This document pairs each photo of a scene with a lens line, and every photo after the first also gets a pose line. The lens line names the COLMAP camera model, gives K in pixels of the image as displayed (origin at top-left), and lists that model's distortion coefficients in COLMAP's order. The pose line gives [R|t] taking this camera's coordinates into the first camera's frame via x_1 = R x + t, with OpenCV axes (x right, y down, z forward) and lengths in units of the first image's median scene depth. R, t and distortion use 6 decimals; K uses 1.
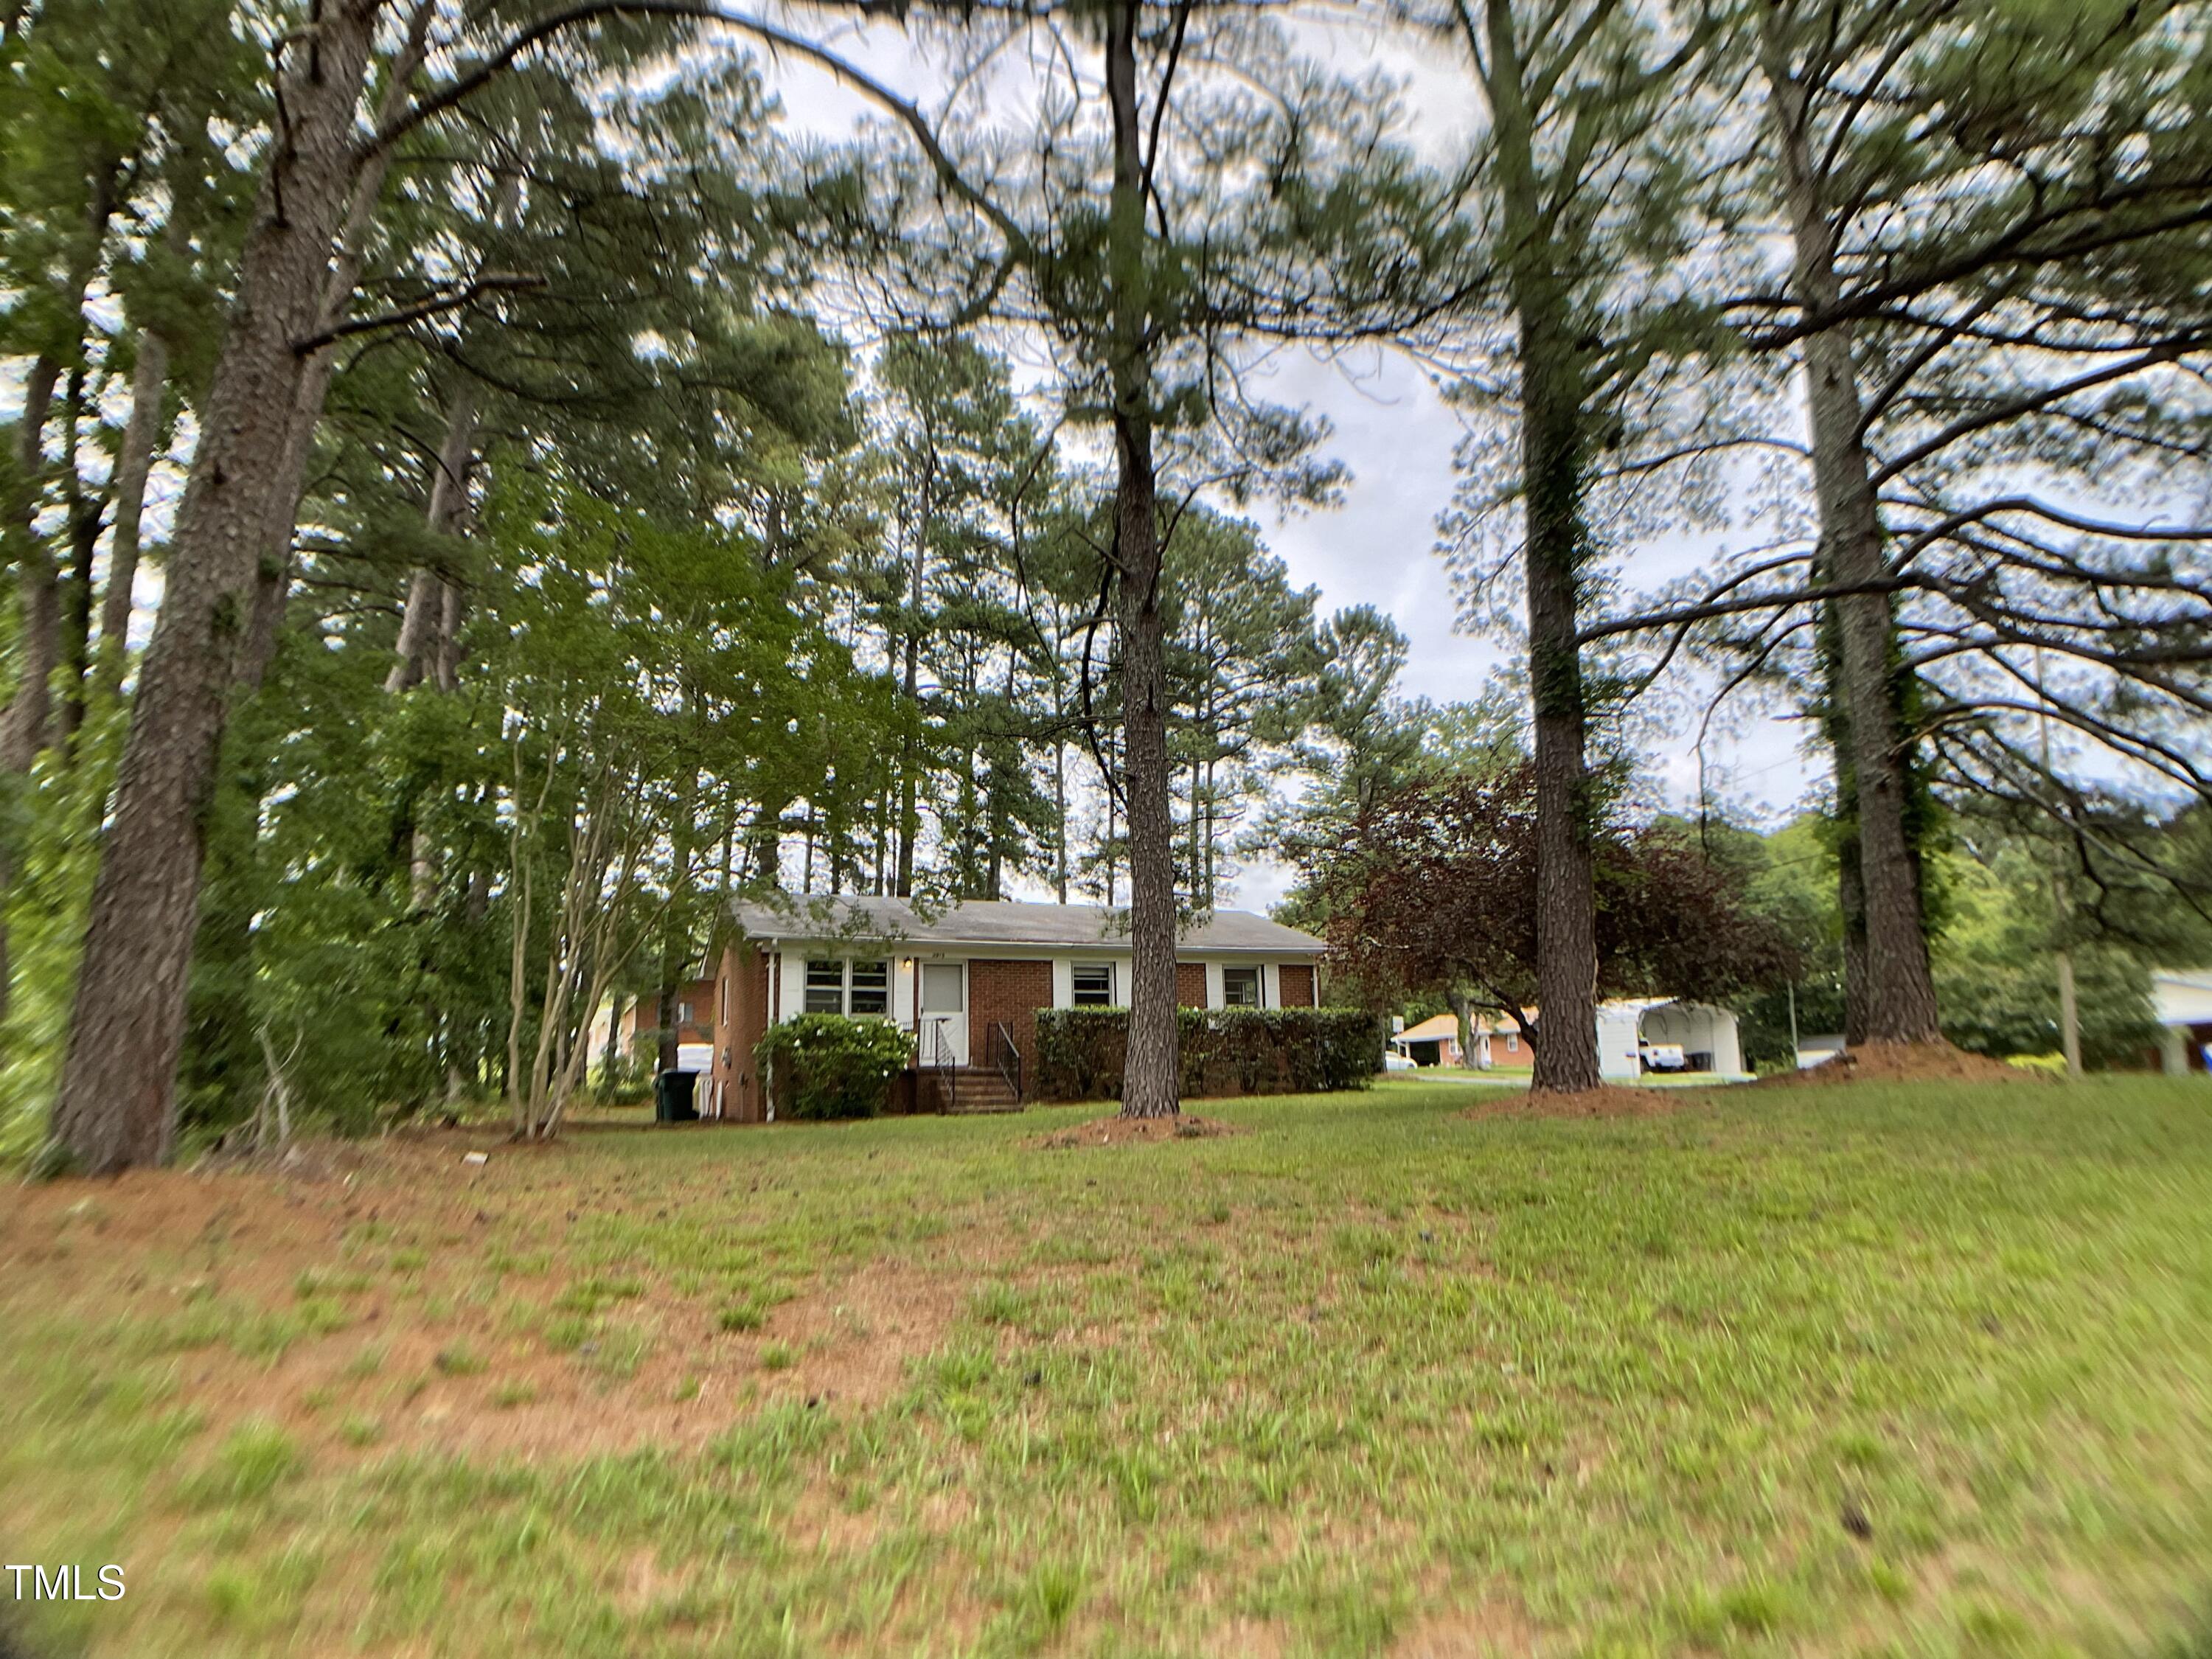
lens RADIAL K [[1299.1, 0, 1106.0], [0, 1299.1, 829.5], [0, 0, 1]] dist [-0.069712, -0.000634]
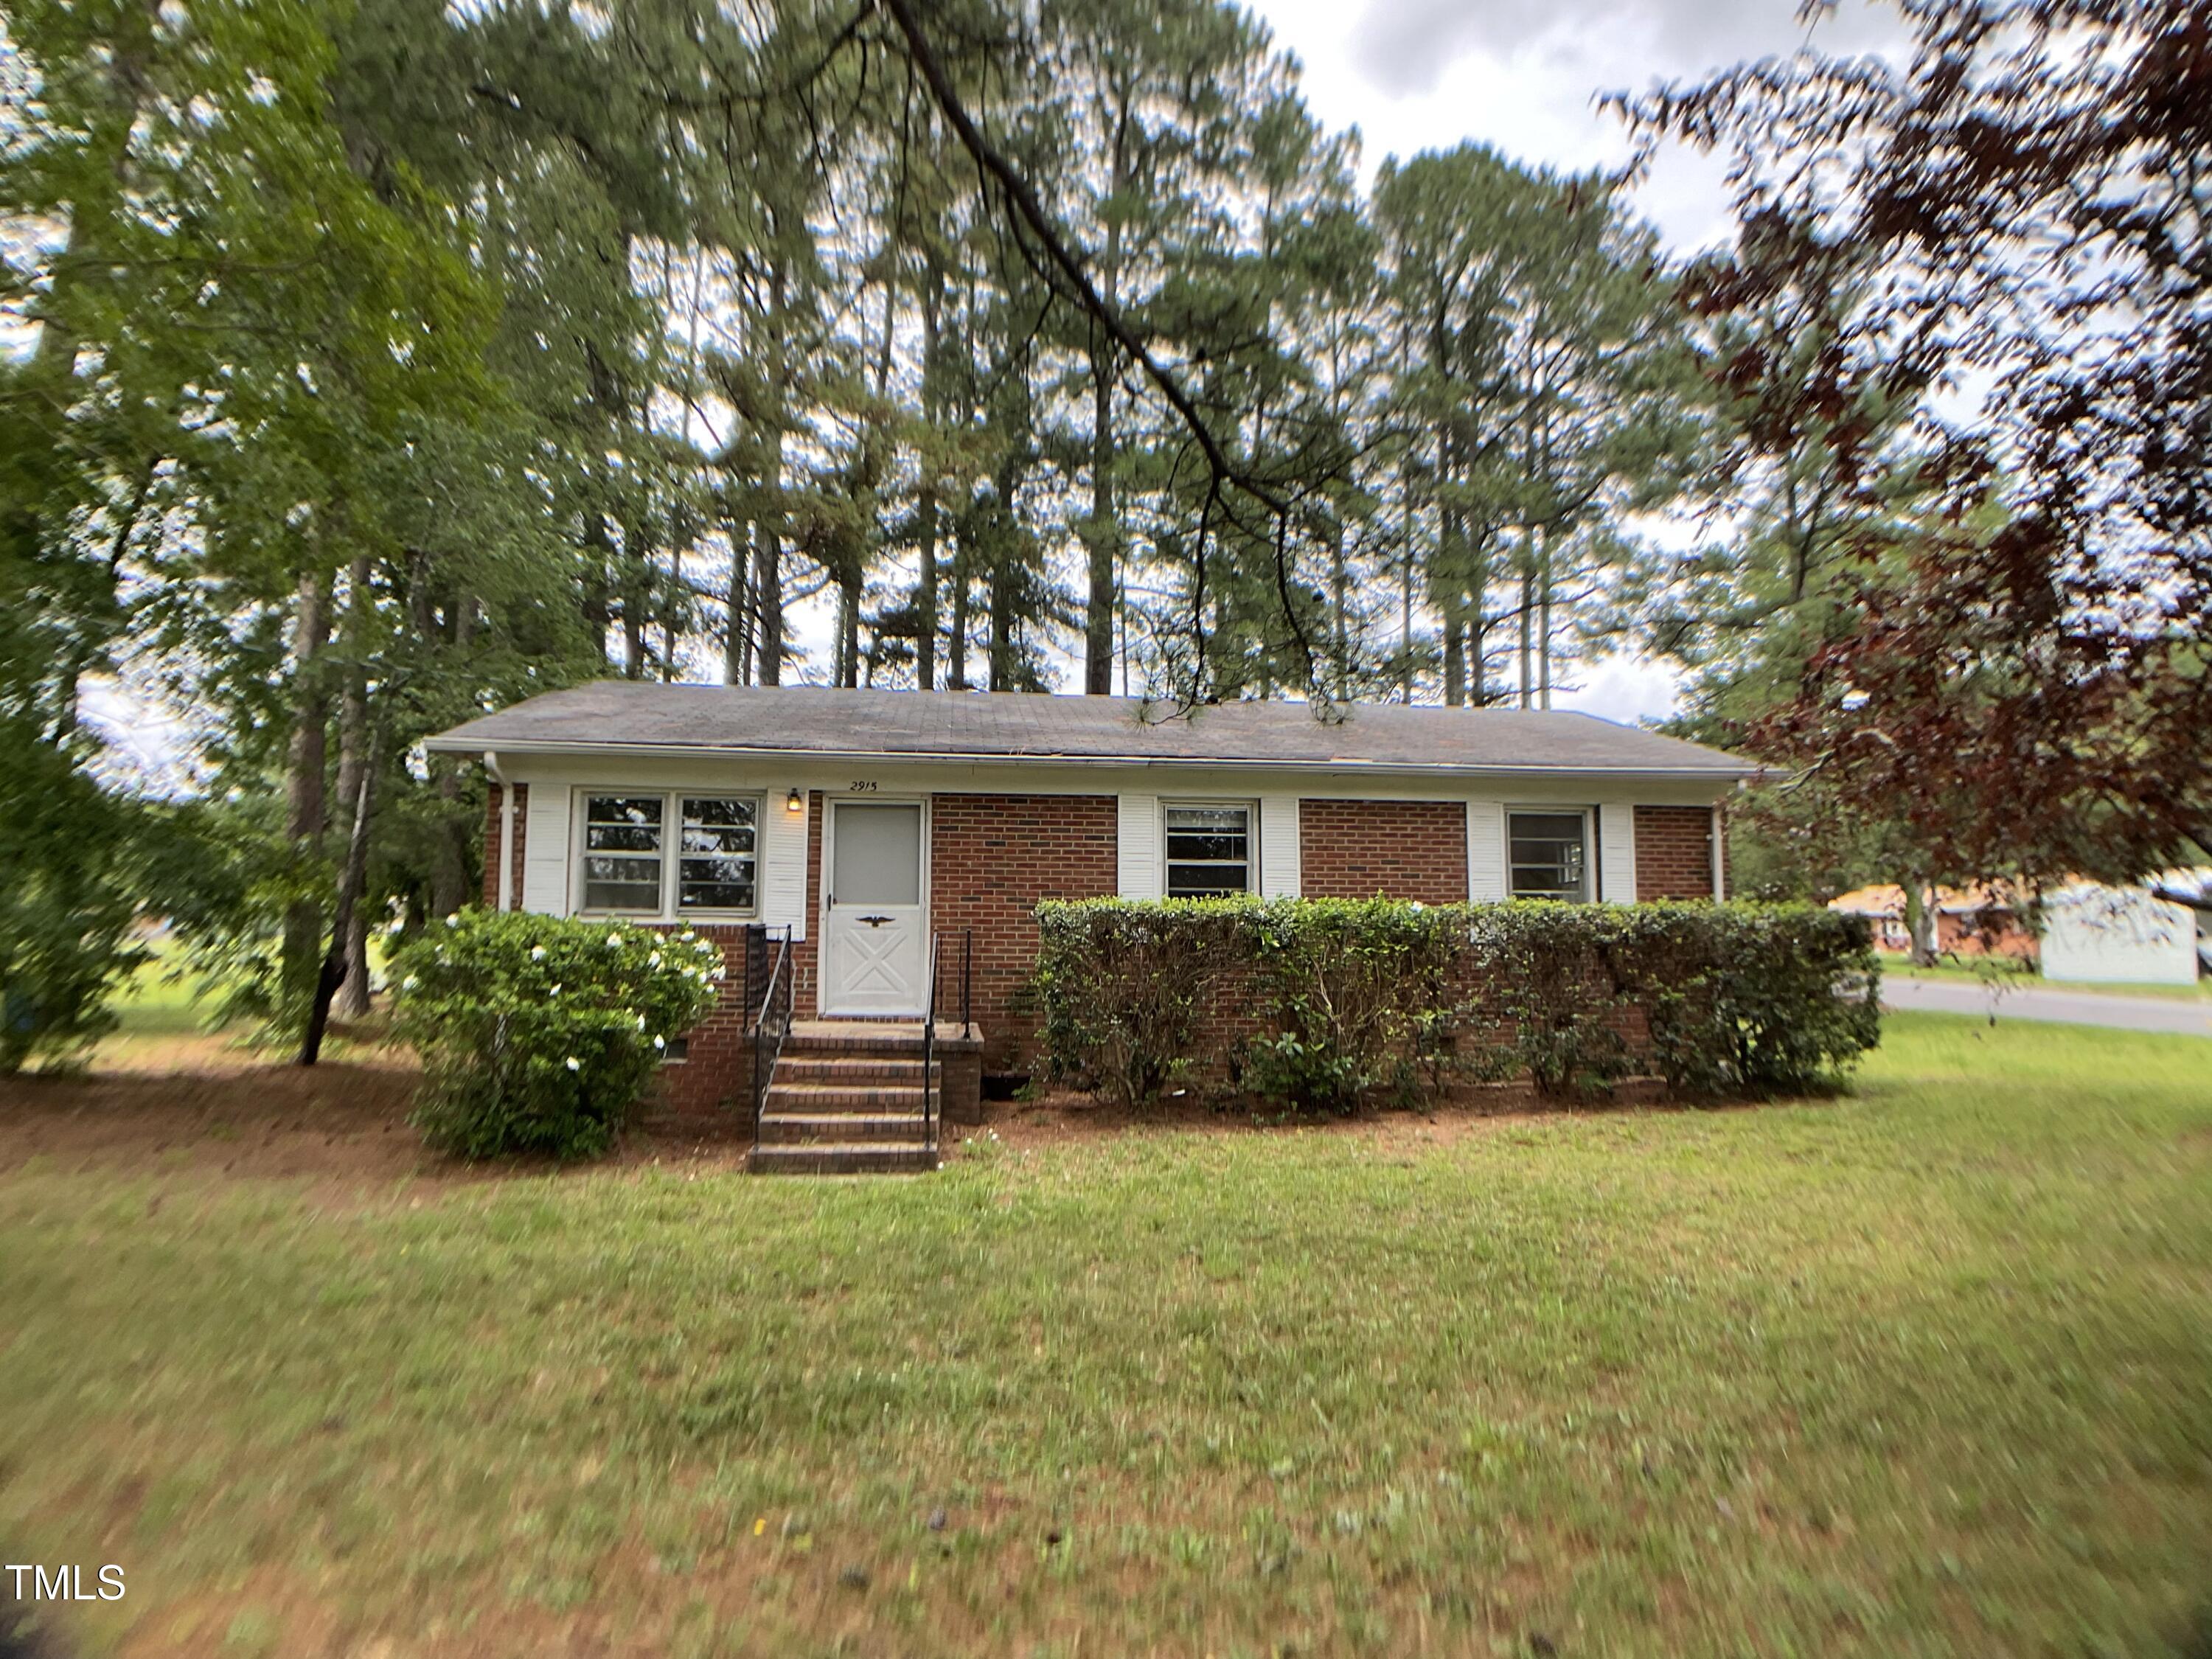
lens RADIAL K [[1299.1, 0, 1106.0], [0, 1299.1, 829.5], [0, 0, 1]] dist [-0.069712, -0.000634]
pose [[0.963055, -0.002469, -0.269293, 0.079802], [0.031163, 0.994262, 0.102329, 0.063723], [0.267495, -0.106941, 0.957606, 0.541053]]
